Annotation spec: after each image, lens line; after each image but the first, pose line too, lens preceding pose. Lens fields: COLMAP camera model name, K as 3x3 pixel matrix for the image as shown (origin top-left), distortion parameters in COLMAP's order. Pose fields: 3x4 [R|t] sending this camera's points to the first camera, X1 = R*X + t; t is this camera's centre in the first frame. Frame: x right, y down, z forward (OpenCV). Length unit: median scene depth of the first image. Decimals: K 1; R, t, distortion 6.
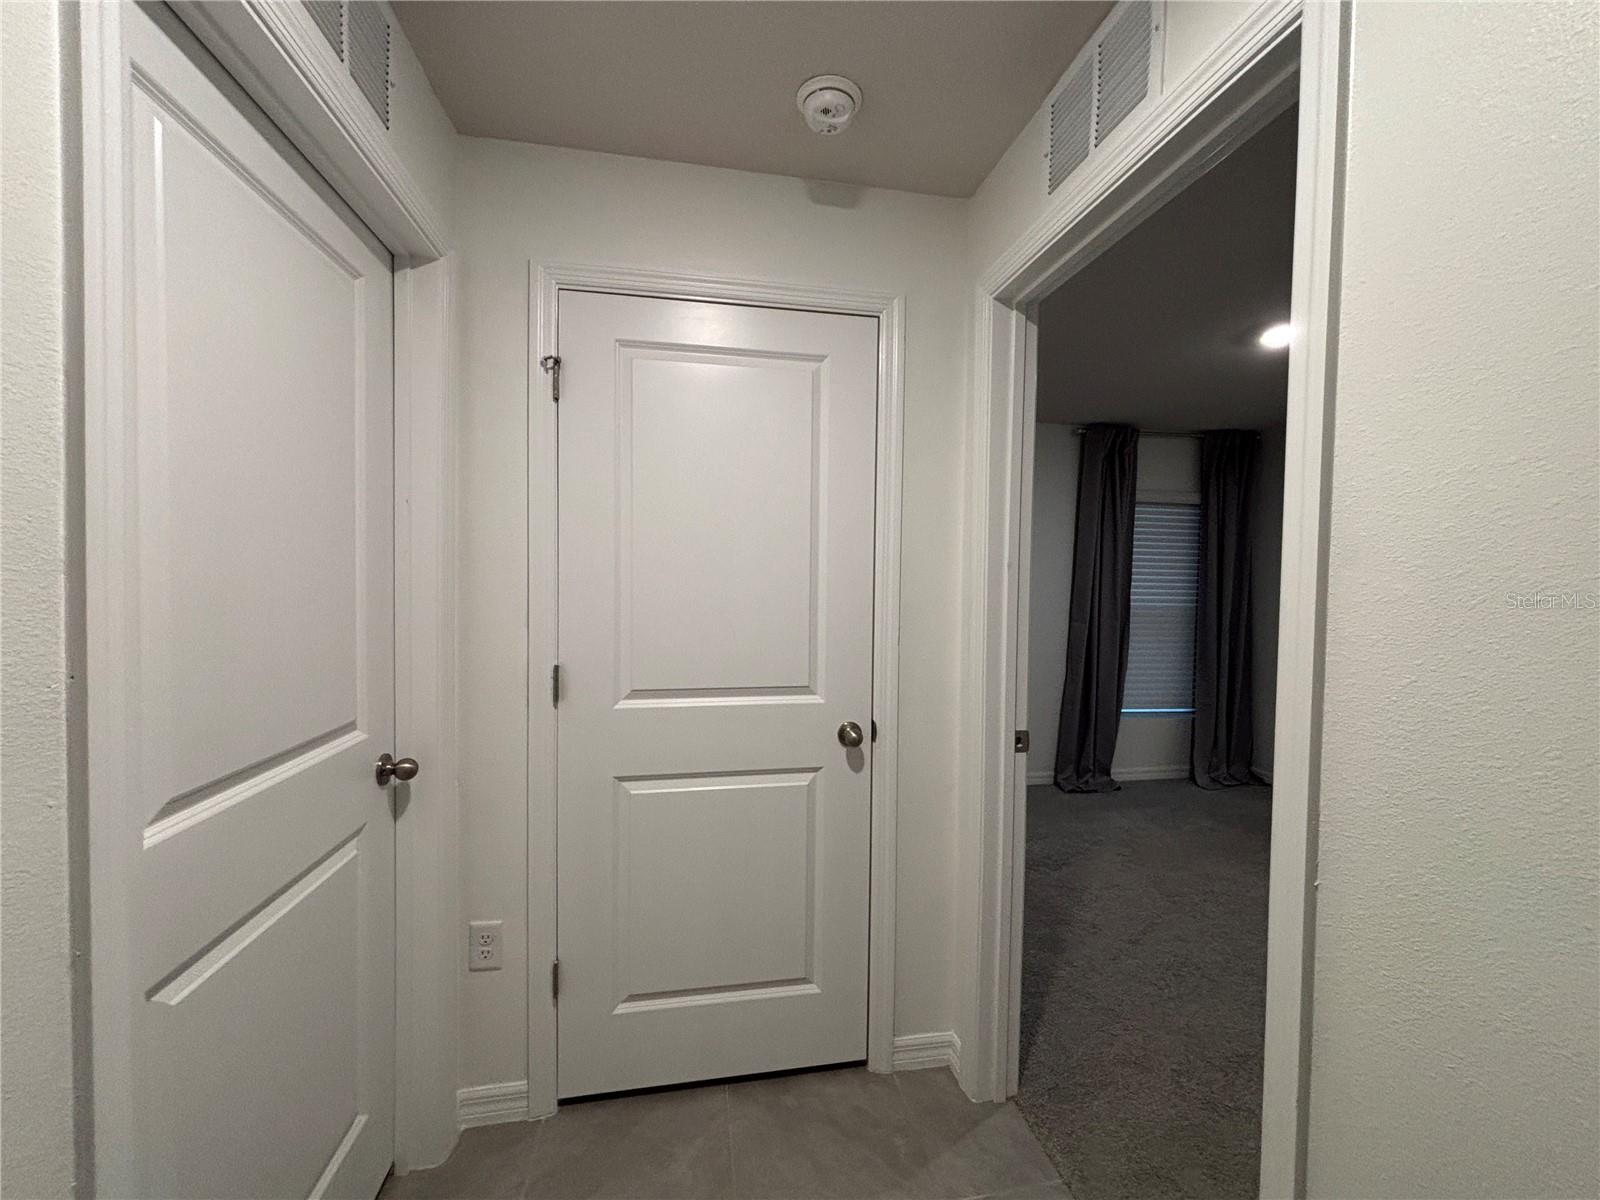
lens RADIAL K [[646.7, 0, 805.5], [0, 646.7, 594.9], [0, 0, 1]] dist [-0.001553, -0.000945]
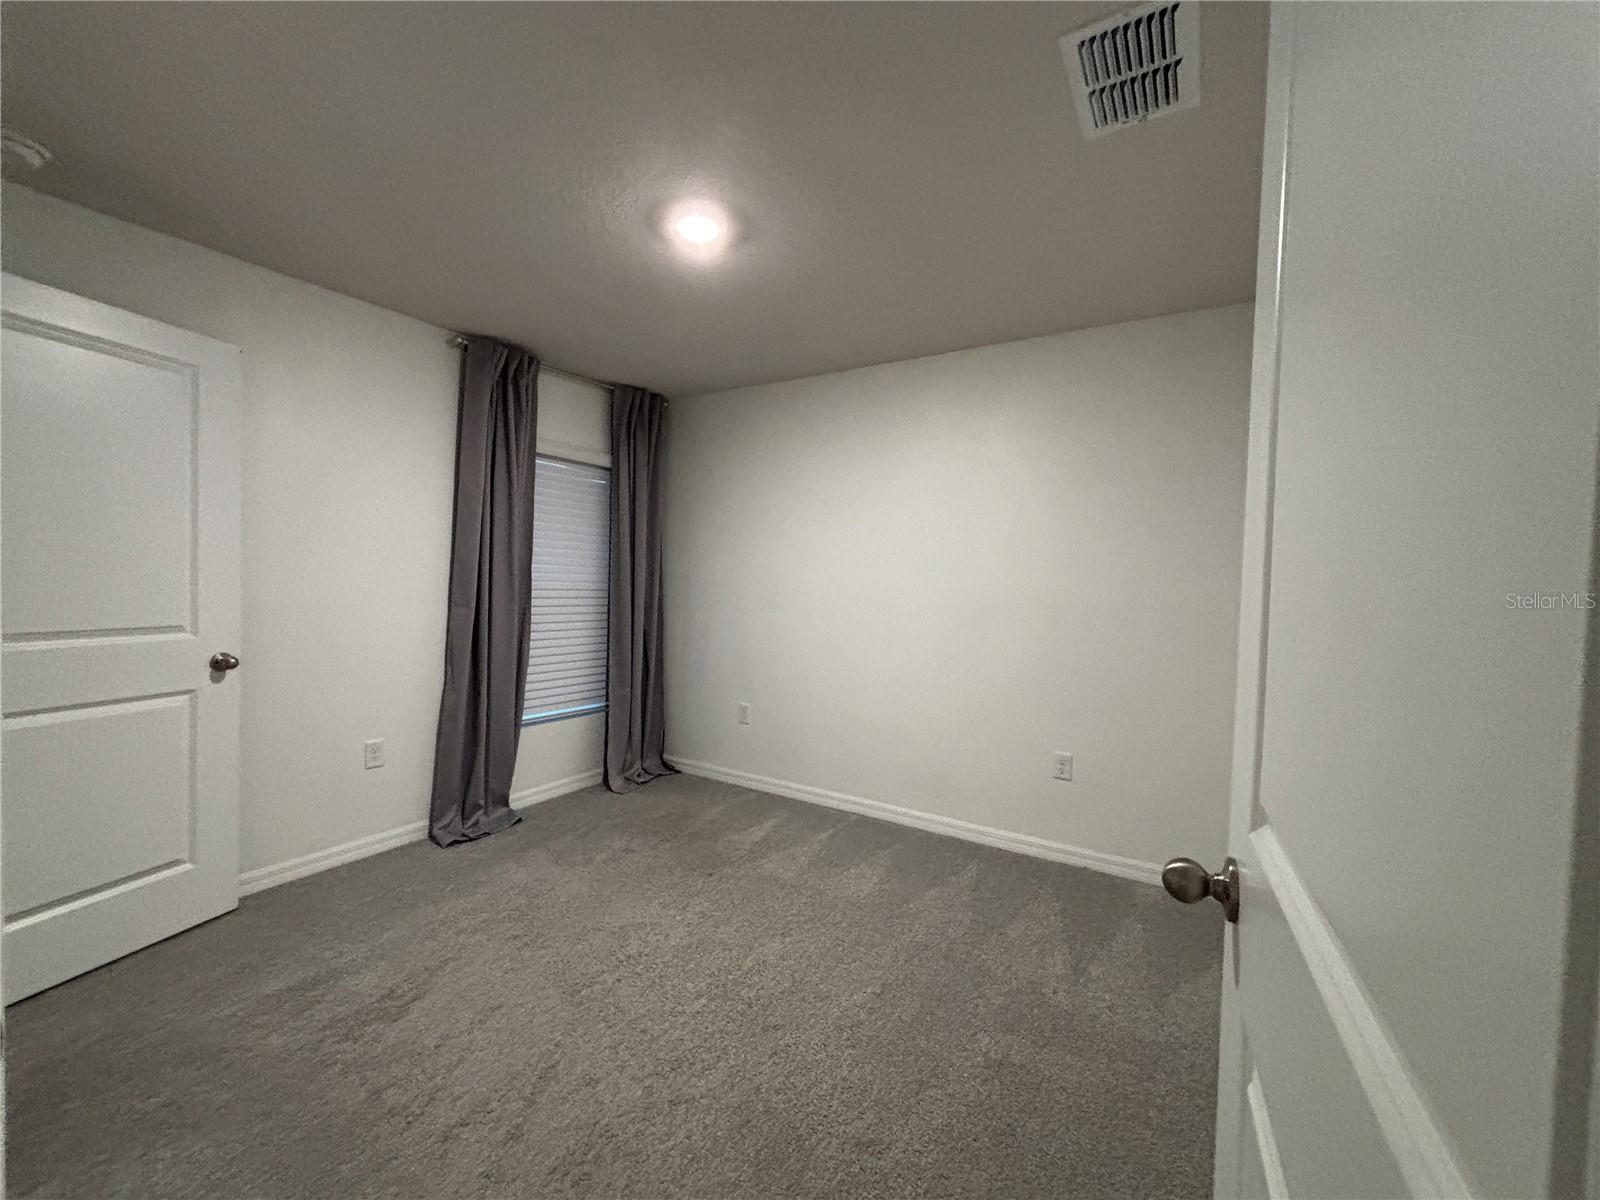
lens RADIAL K [[646.7, 0, 812.4], [0, 646.7, 592.2], [0, 0, 1]] dist [-0.001553, -0.000945]
pose [[0.664933, -0.016733, 0.746715, 0.145564], [0.008657, 0.999855, 0.014697, 0.019872], [-0.746853, -0.003308, 0.664981, 0.227501]]
